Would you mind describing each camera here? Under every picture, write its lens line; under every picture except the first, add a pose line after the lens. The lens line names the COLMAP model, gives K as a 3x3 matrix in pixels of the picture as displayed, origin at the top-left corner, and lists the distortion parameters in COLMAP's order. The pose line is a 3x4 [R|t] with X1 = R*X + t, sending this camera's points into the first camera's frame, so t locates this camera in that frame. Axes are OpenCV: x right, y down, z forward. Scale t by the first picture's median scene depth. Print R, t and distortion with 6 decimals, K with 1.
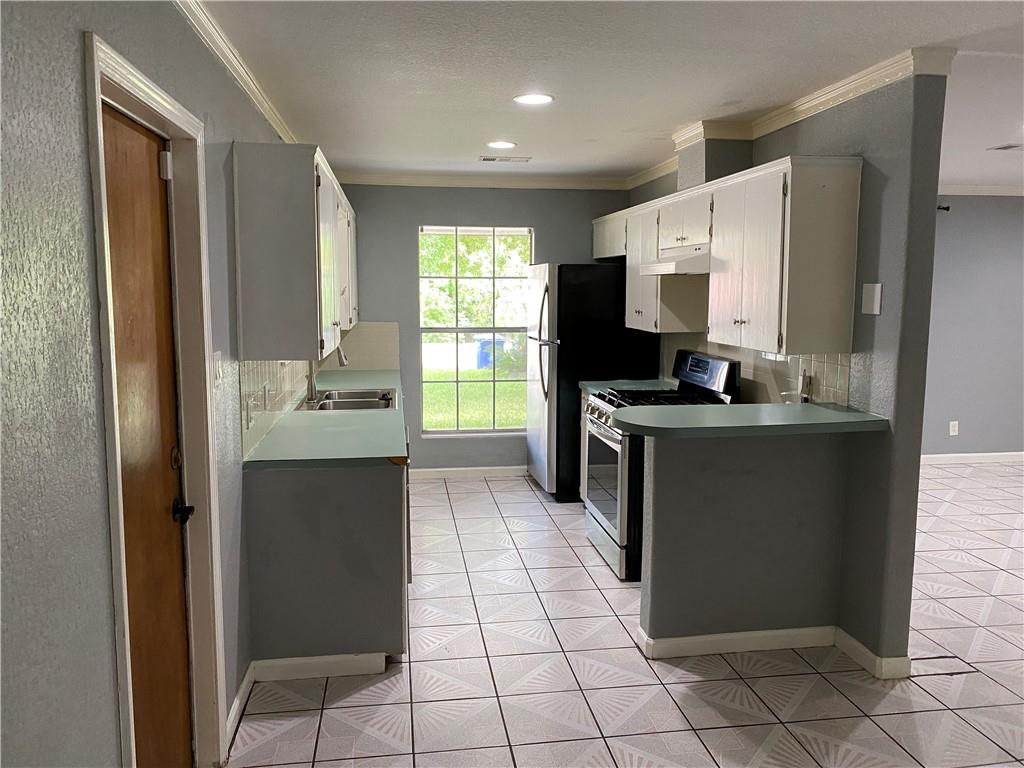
lens RADIAL K [[783.6, 0, 511.5], [0, 783.6, 376.8], [0, 0, 1]] dist [-0.006727, 0.013181]
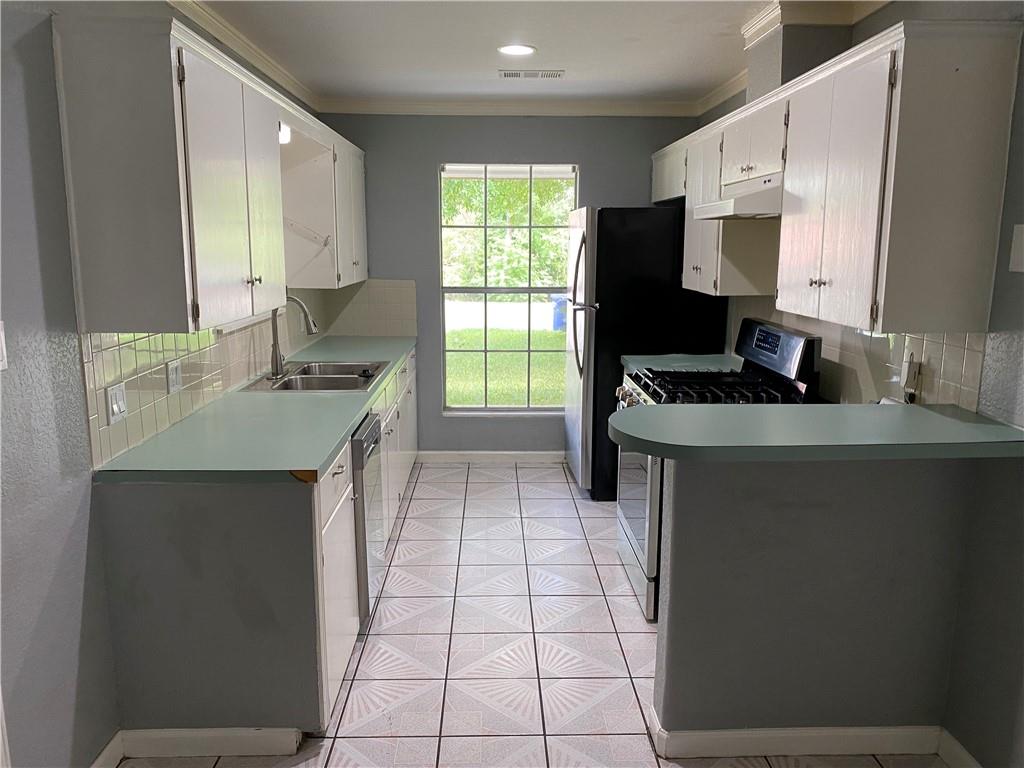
lens RADIAL K [[783.6, 0, 511.4], [0, 783.6, 389.4], [0, 0, 1]] dist [-0.006727, 0.013181]
pose [[0.992114, 0.022625, -0.123279, 0.084860], [-0.014000, 0.997421, 0.070390, -0.016025], [0.124553, -0.068109, 0.989873, 0.209833]]
